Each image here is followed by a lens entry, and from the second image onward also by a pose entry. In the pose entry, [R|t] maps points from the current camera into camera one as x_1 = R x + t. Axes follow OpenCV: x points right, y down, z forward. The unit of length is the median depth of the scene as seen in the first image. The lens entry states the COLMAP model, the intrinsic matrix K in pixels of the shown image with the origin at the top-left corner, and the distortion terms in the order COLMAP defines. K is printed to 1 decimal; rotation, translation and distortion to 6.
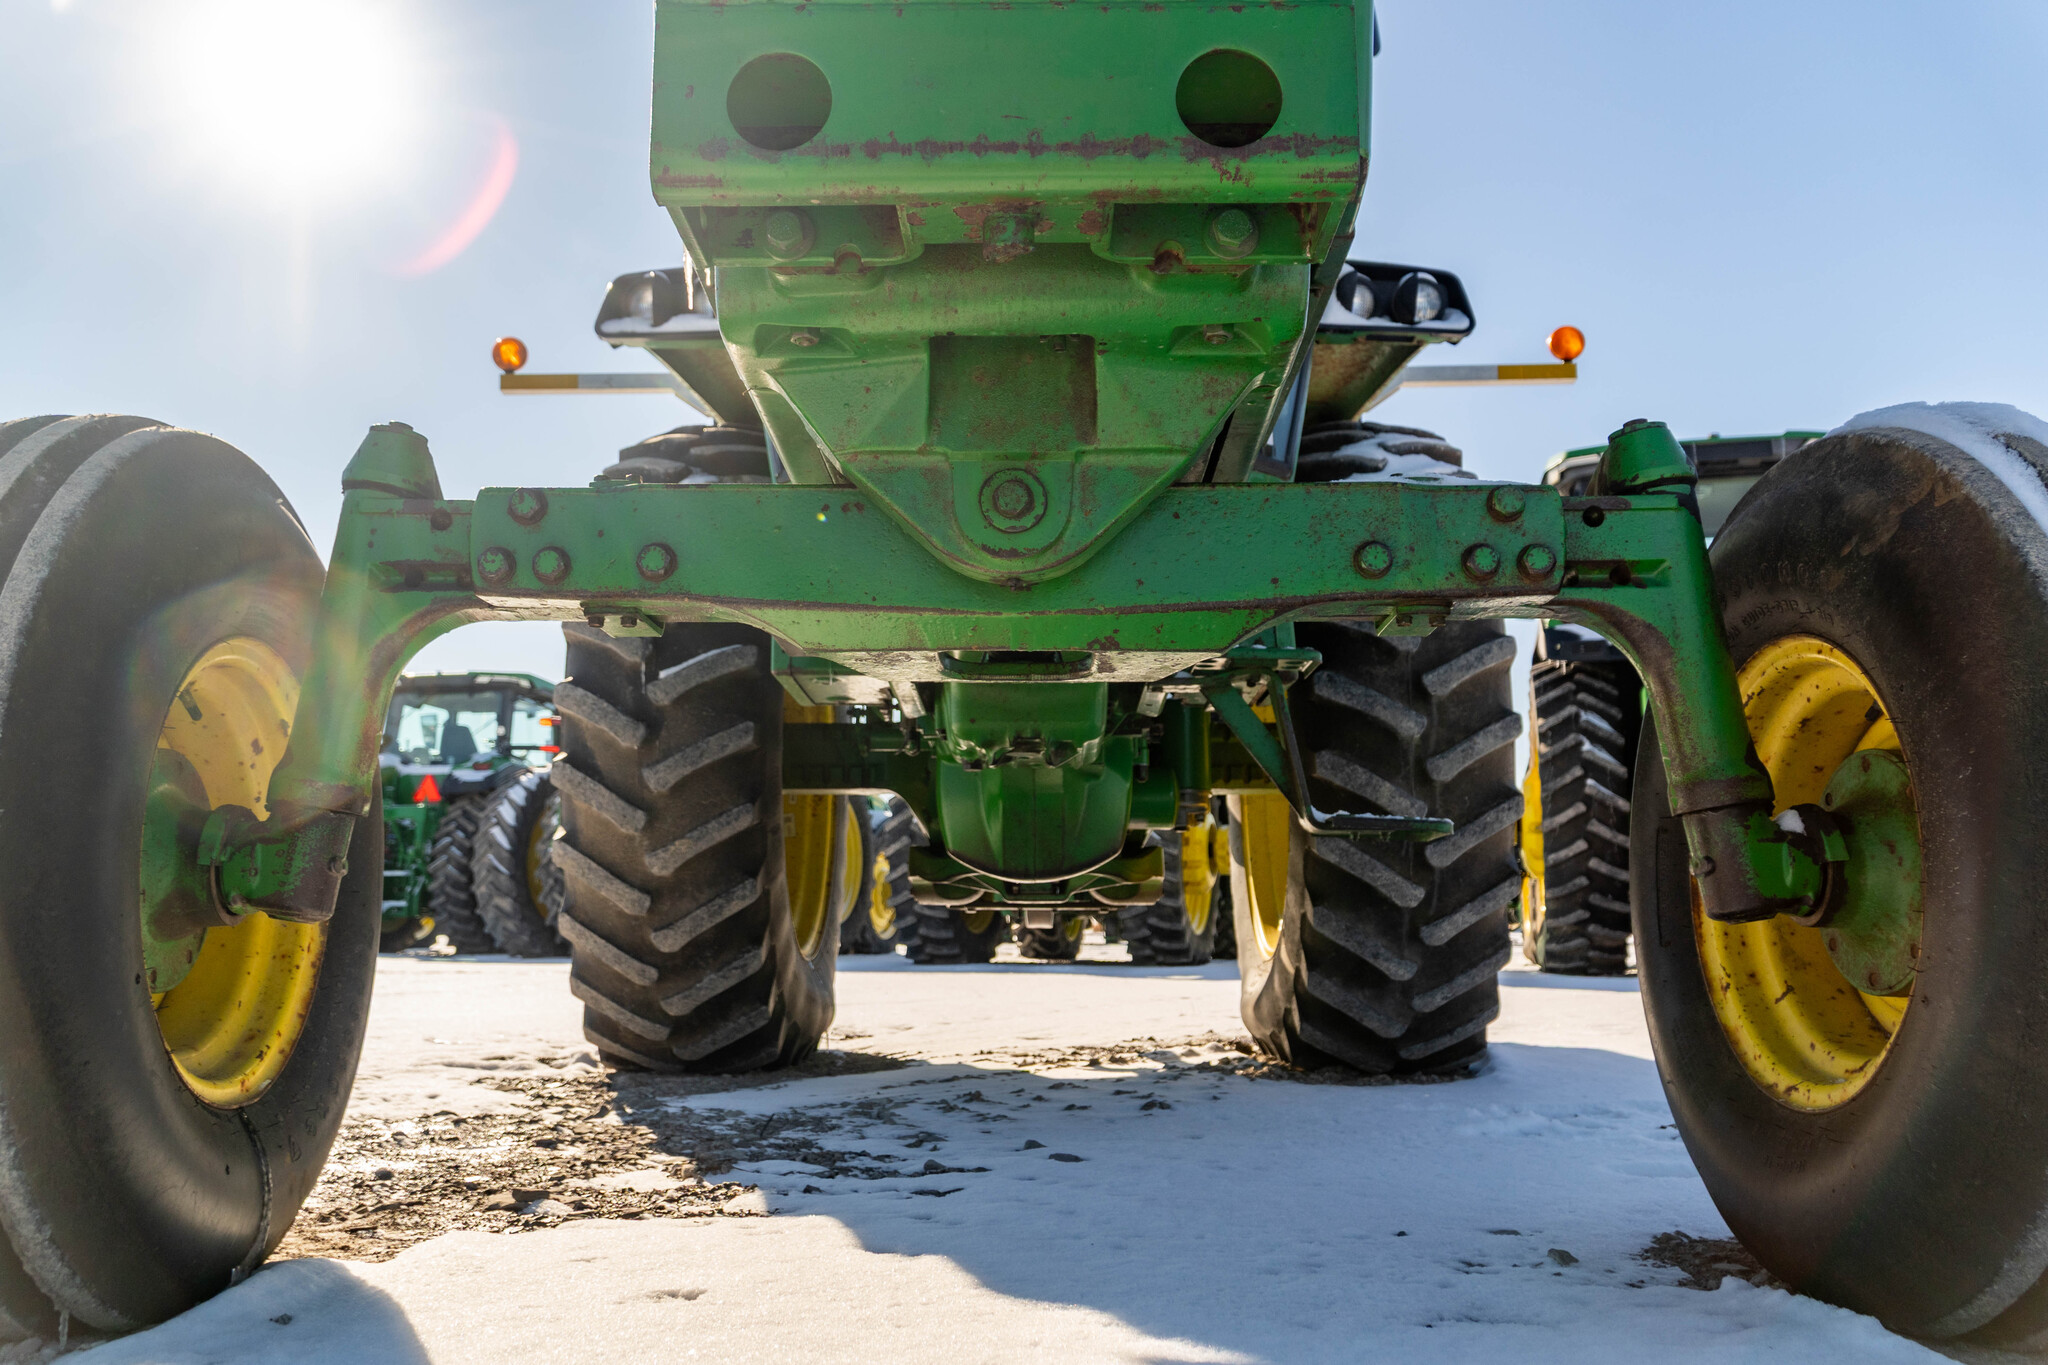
lens RADIAL K [[1775.2, 0, 1000.6], [0, 1775.2, 654.5], [0, 0, 1]] dist [0.007272, 0.003850]
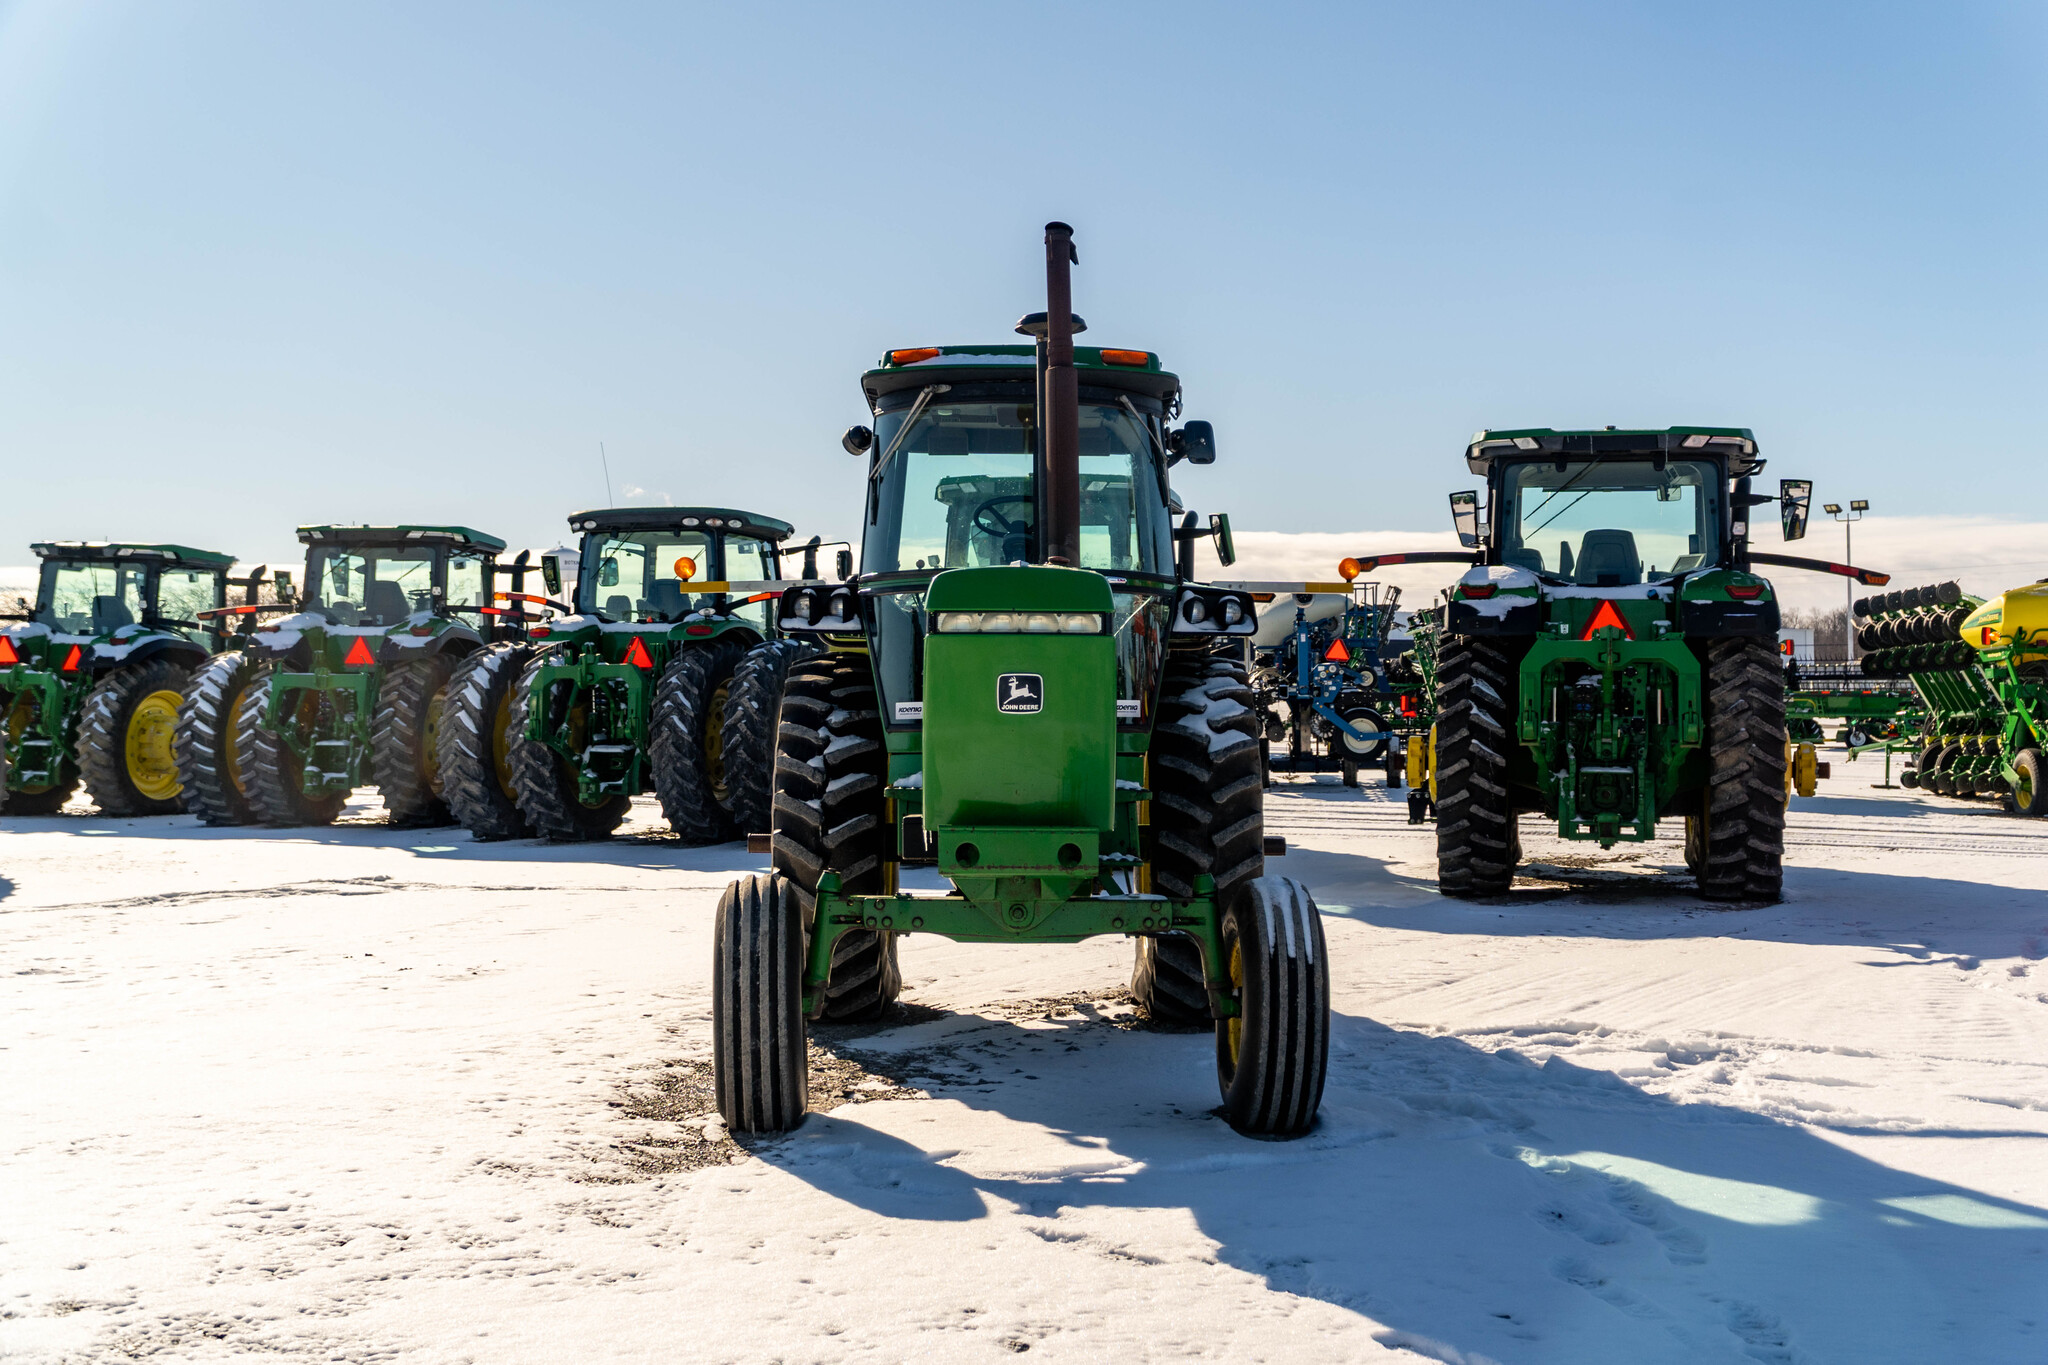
lens RADIAL K [[2618.2, 0, 1028.2], [0, 2618.2, 635.3], [0, 0, 1]] dist [0.068476, -0.052306]
pose [[0.999488, 0.004694, 0.031638, -0.024793], [-0.008958, 0.990670, 0.135990, -0.236374], [-0.030705, -0.136204, 0.990205, -0.729996]]
